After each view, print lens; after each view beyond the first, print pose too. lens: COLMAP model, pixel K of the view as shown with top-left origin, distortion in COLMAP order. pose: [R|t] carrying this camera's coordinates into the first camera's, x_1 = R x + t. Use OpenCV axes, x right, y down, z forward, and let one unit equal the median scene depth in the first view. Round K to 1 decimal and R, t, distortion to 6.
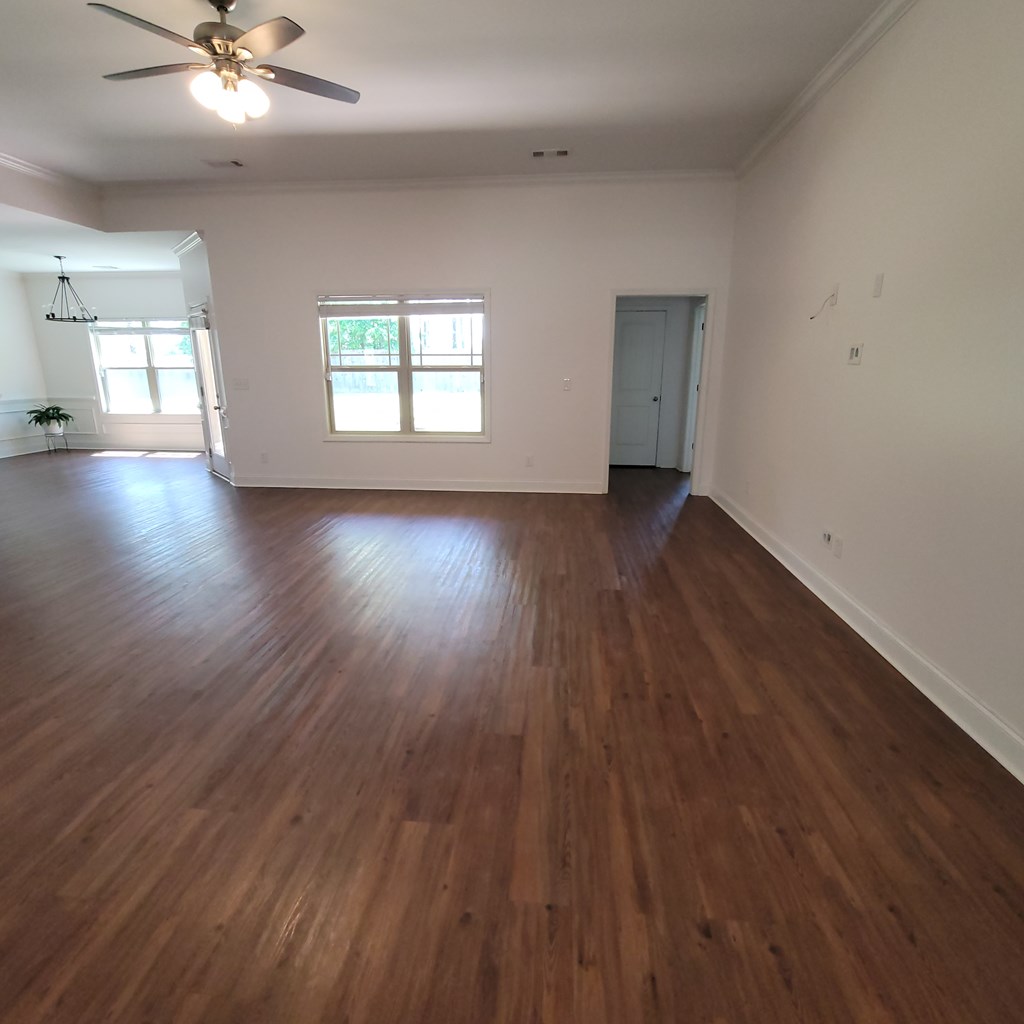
lens RADIAL K [[553.5, 0, 512.0], [0, 553.5, 512.0], [0, 0, 1]] dist [-0.016135, -0.000078]
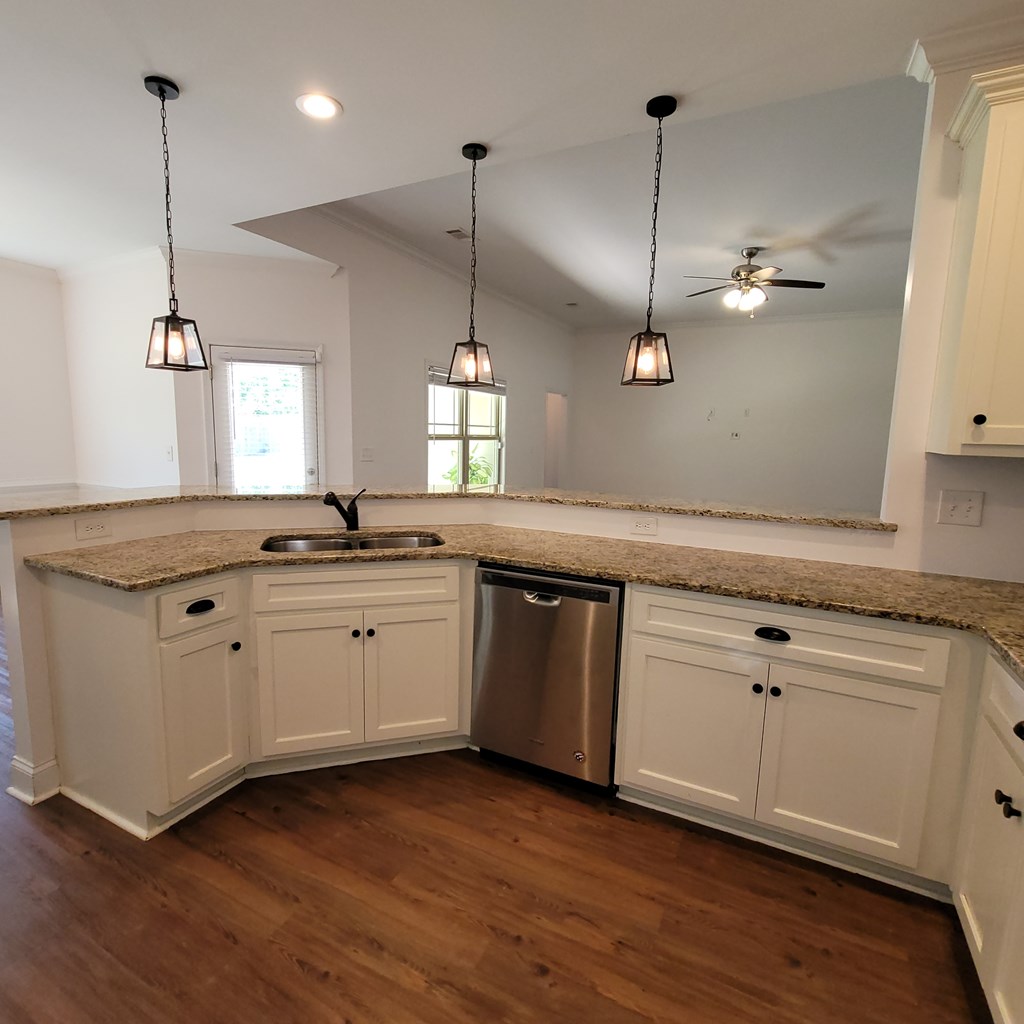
lens RADIAL K [[553.5, 0, 512.0], [0, 553.5, 512.0], [0, 0, 1]] dist [-0.016135, -0.000078]
pose [[0.372574, -0.120019, 0.920209, -1.223794], [0.222104, 0.974315, 0.037150, -0.139750], [-0.901032, 0.190541, 0.389661, 0.533549]]
